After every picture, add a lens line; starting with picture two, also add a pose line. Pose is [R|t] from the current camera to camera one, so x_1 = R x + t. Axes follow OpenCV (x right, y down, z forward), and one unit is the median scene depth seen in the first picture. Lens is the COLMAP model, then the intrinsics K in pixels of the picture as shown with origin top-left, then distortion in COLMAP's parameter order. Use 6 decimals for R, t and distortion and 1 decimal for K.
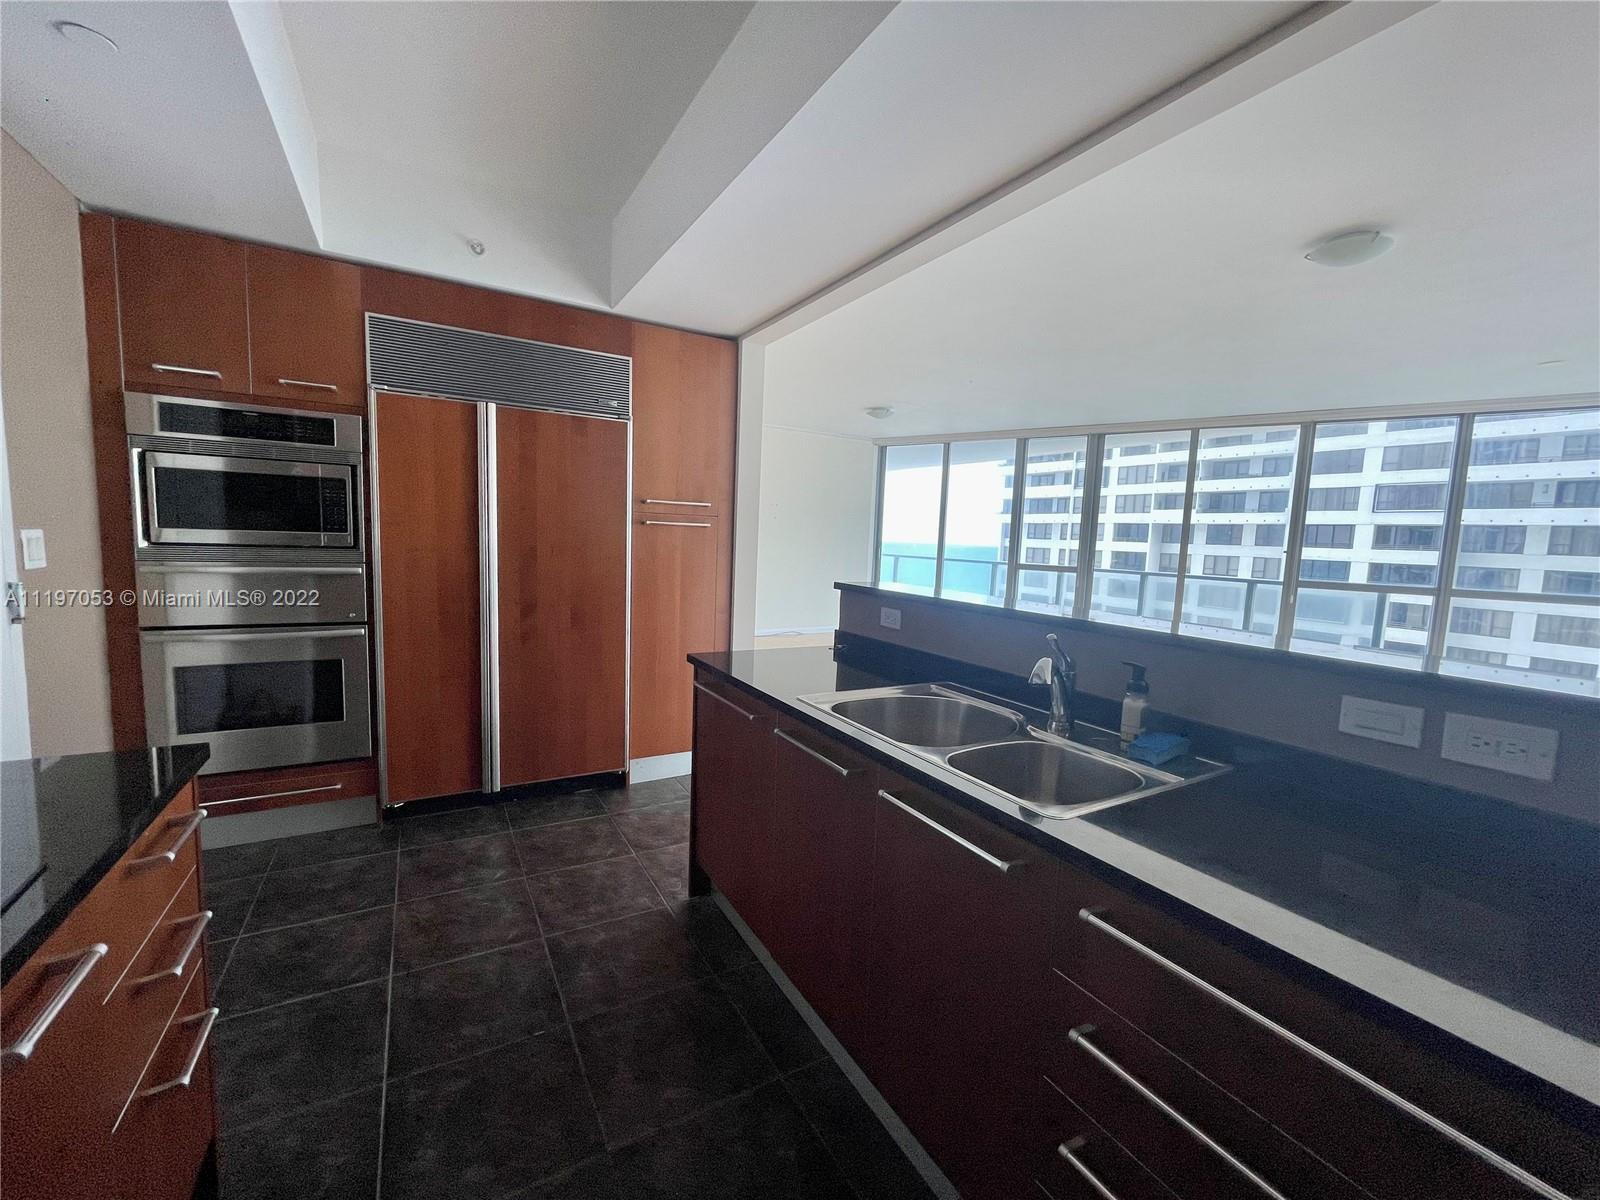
lens RADIAL K [[646.0, 0, 800.0], [0, 646.0, 600.0], [0, 0, 1]] dist [-0.001076, -0.000159]
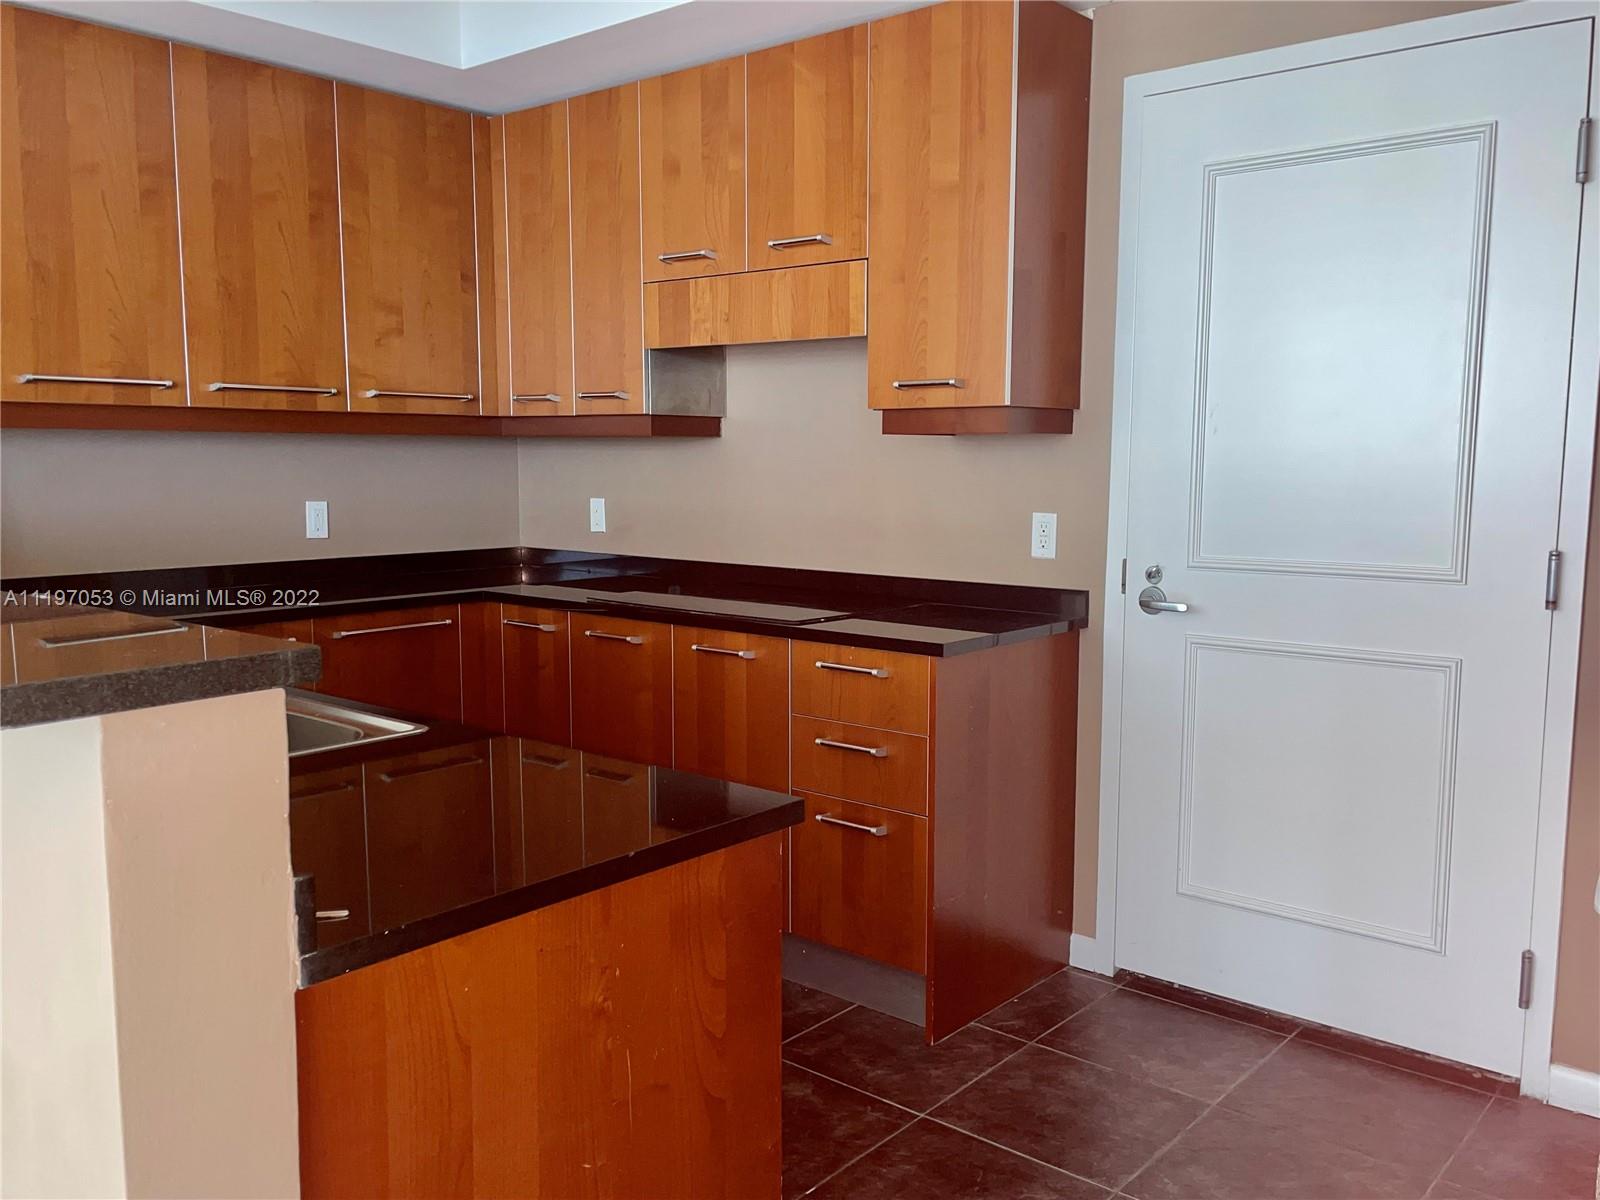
lens RADIAL K [[1332.6, 0, 800.0], [0, 1332.6, 600.0], [0, 0, 1]] dist [0.092542, -0.122854]
pose [[-0.939858, -0.005899, -0.341513, 0.095117], [-0.075666, 0.978604, 0.191333, -0.204127], [0.333078, 0.205667, -0.920196, 2.156443]]
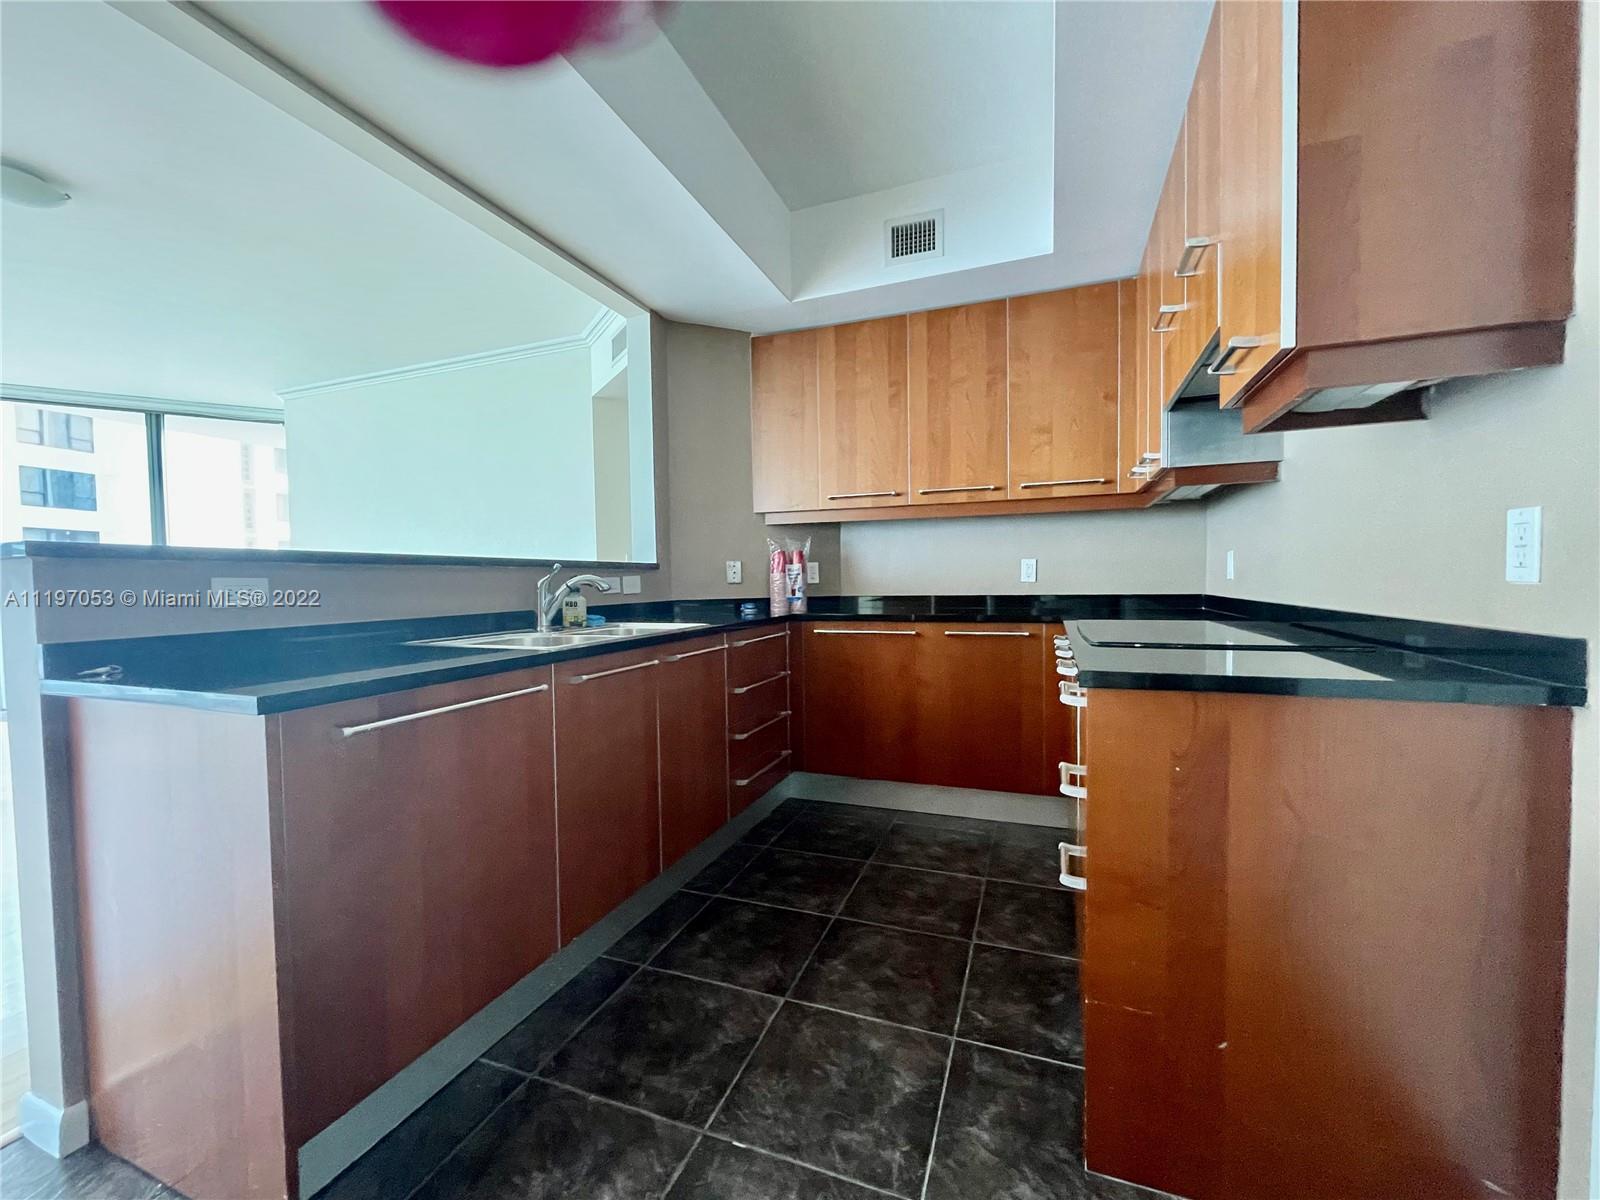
lens RADIAL K [[646.0, 0, 800.0], [0, 646.0, 600.0], [0, 0, 1]] dist [-0.001076, -0.000159]
pose [[-0.629751, -0.057104, 0.774695, -0.960303], [0.066204, 0.989720, 0.126772, -0.014074], [-0.773971, 0.131123, -0.619497, 1.302186]]
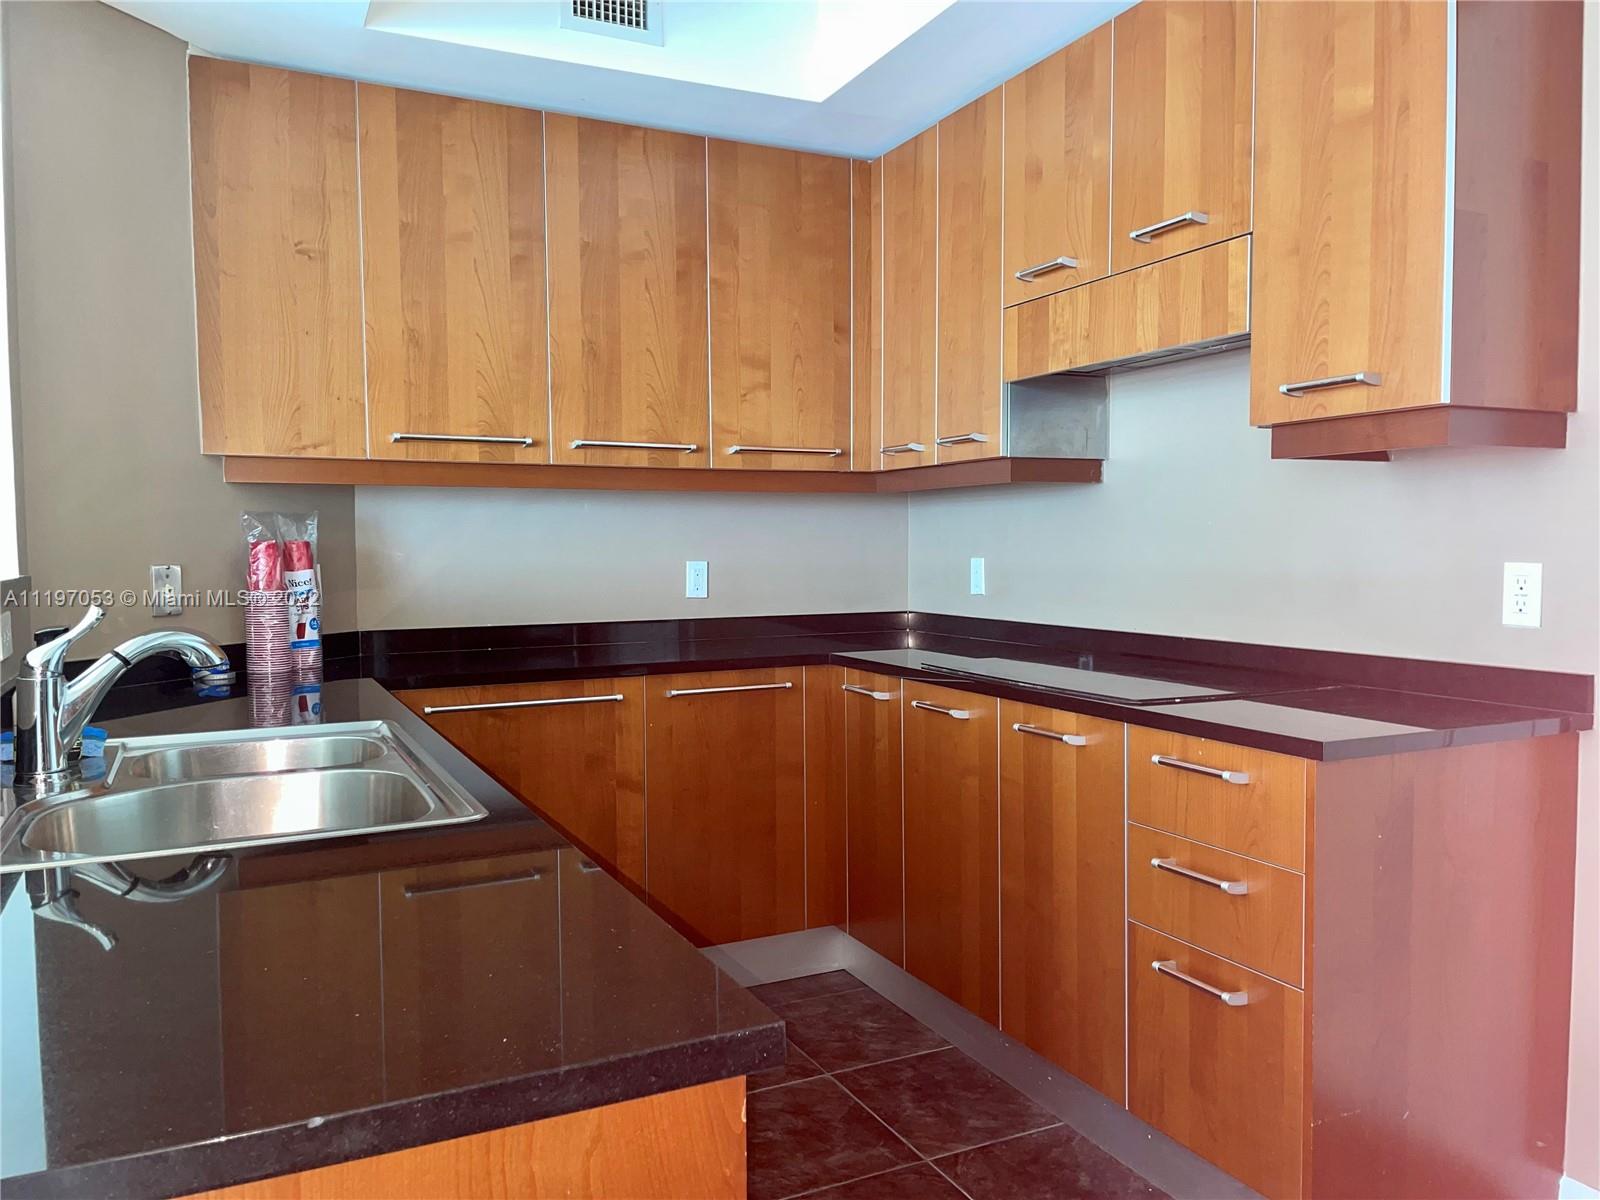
lens RADIAL K [[1205.6, 0, 800.0], [0, 1205.6, 600.0], [0, 0, 1]] dist [0.096889, -0.124364]
pose [[-0.996916, -0.037425, 0.068975, -0.254329], [-0.026589, 0.988052, 0.151810, -0.115960], [-0.073832, 0.149508, -0.986000, 1.756549]]
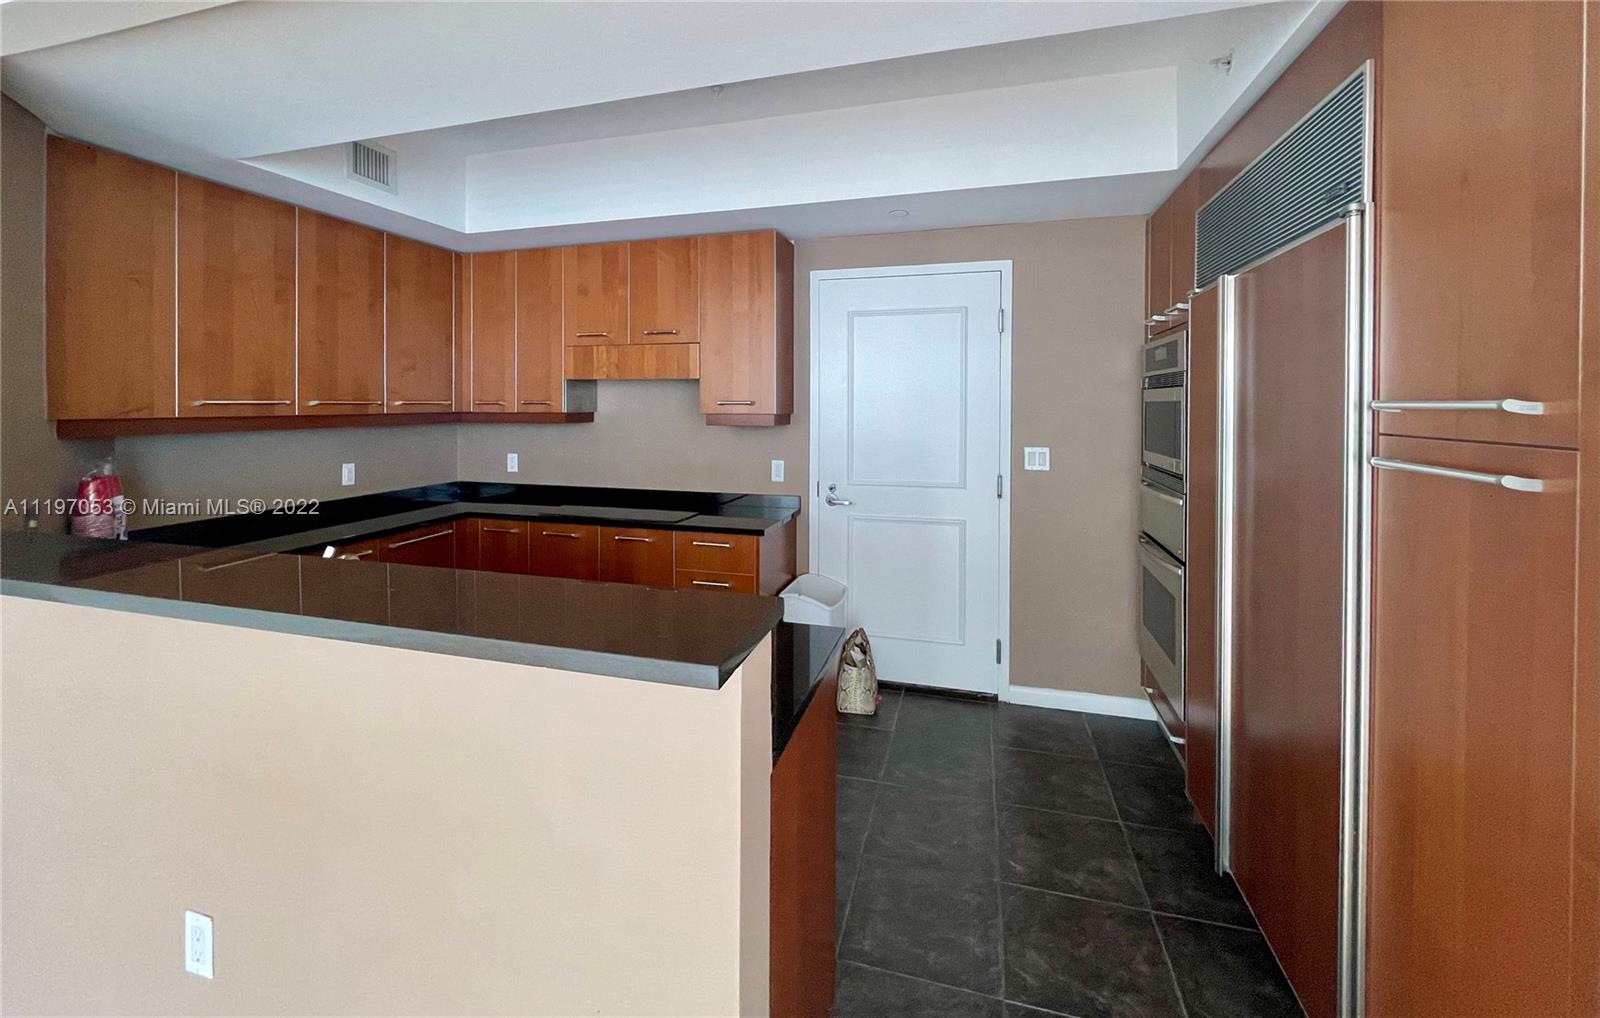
lens RADIAL K [[676.6, 0, 773.3], [0, 676.6, 401.6], [0, 0, 1]] dist [0.000242, 0.000069]
pose [[-0.730983, -0.039980, -0.681223, 0.555558], [-0.099093, 0.993920, 0.047999, -0.265931], [0.675162, 0.102591, -0.730500, 1.976375]]
